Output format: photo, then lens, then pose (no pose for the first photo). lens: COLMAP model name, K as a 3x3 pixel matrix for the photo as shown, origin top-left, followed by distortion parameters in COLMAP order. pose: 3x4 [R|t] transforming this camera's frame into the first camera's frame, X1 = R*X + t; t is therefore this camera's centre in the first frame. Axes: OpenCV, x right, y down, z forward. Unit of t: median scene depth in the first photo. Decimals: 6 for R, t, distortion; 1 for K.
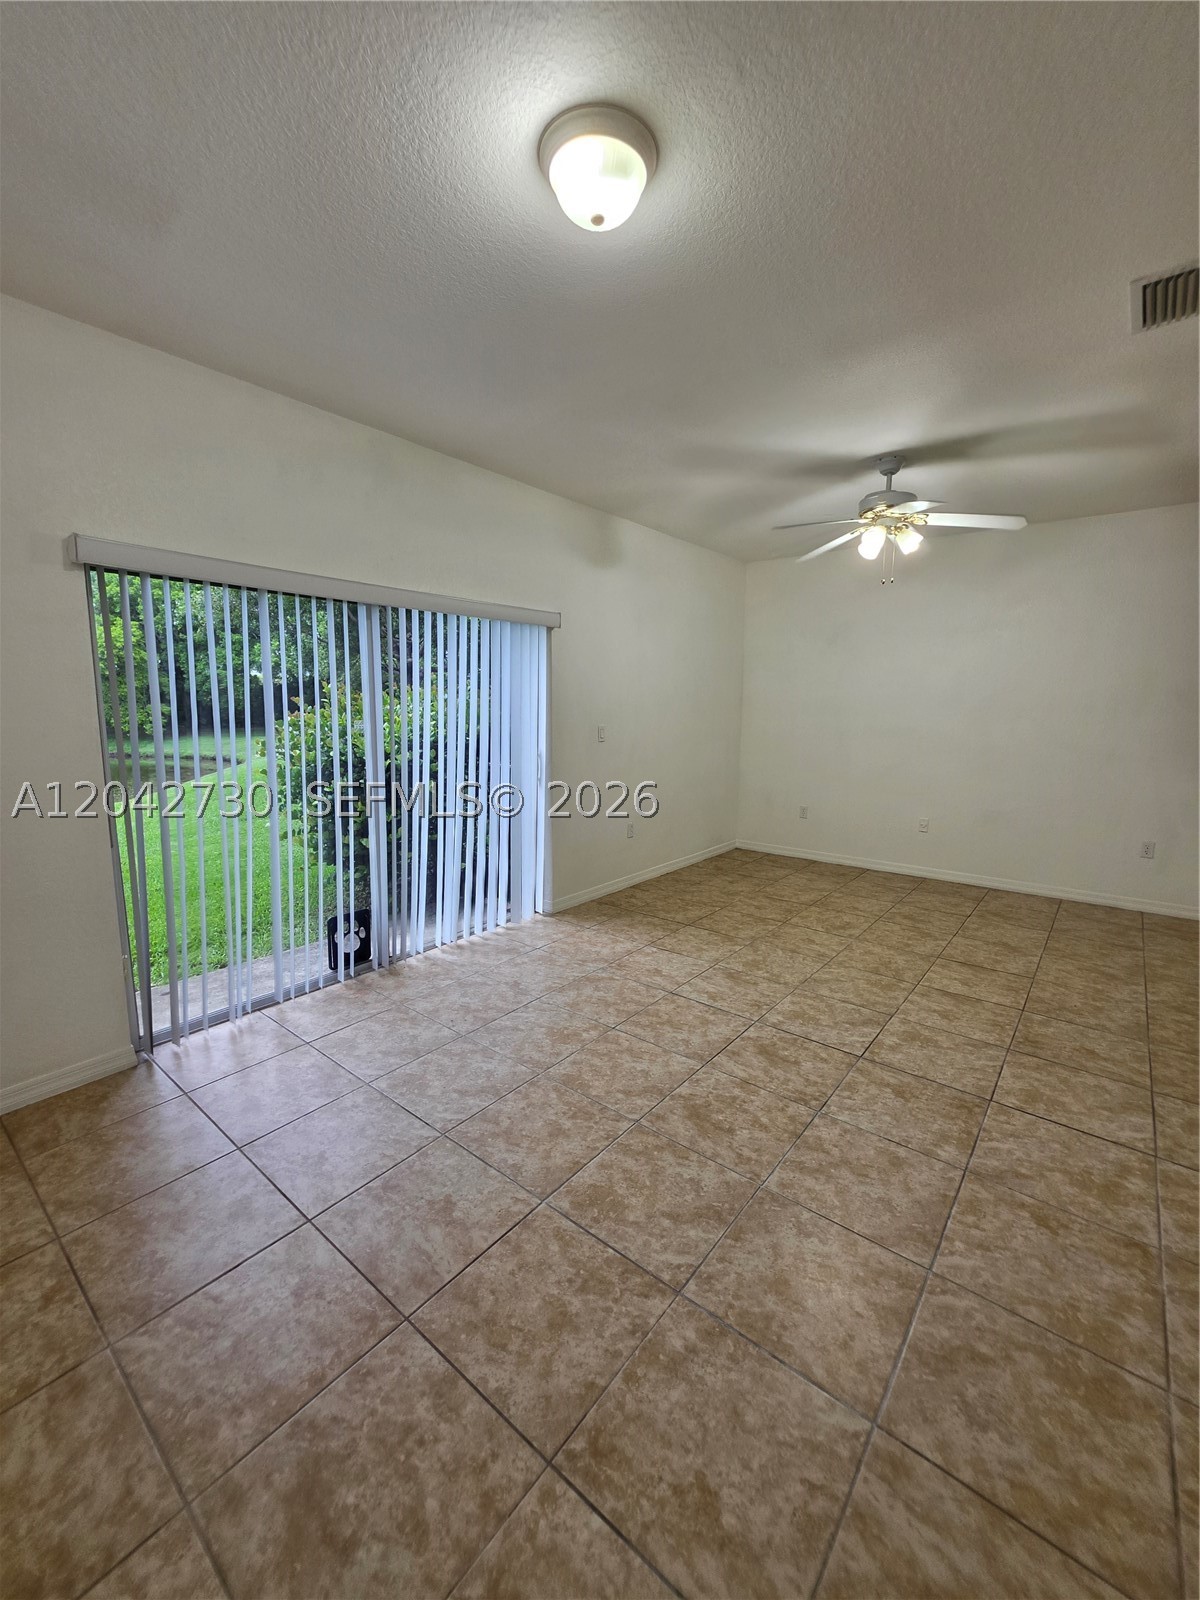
lens RADIAL K [[641.4, 0, 598.8], [0, 641.4, 796.0], [0, 0, 1]] dist [-0.002389, -0.000052]
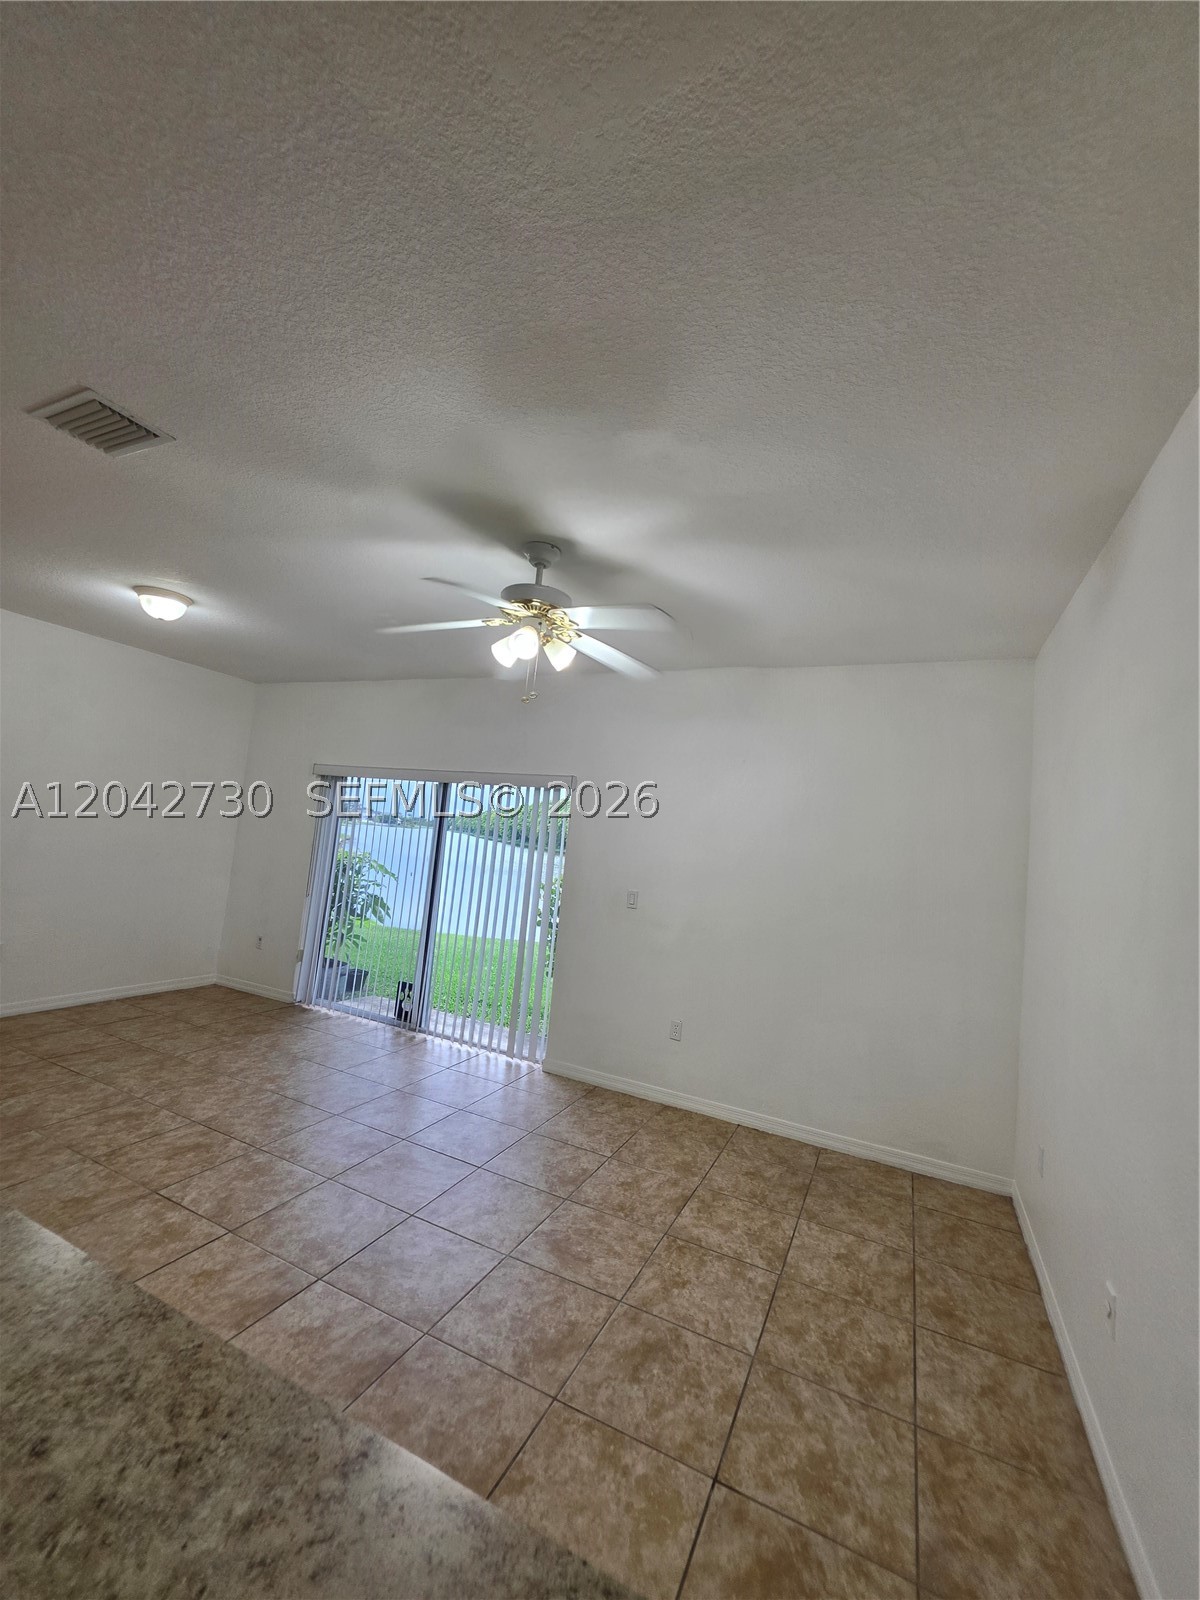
lens RADIAL K [[641.4, 0, 598.8], [0, 641.4, 796.0], [0, 0, 1]] dist [-0.002389, -0.000052]
pose [[0.257008, -0.051015, -0.965062, 0.980531], [-0.229087, 0.966927, -0.112122, -0.142946], [0.938864, 0.249900, 0.236821, 0.786499]]
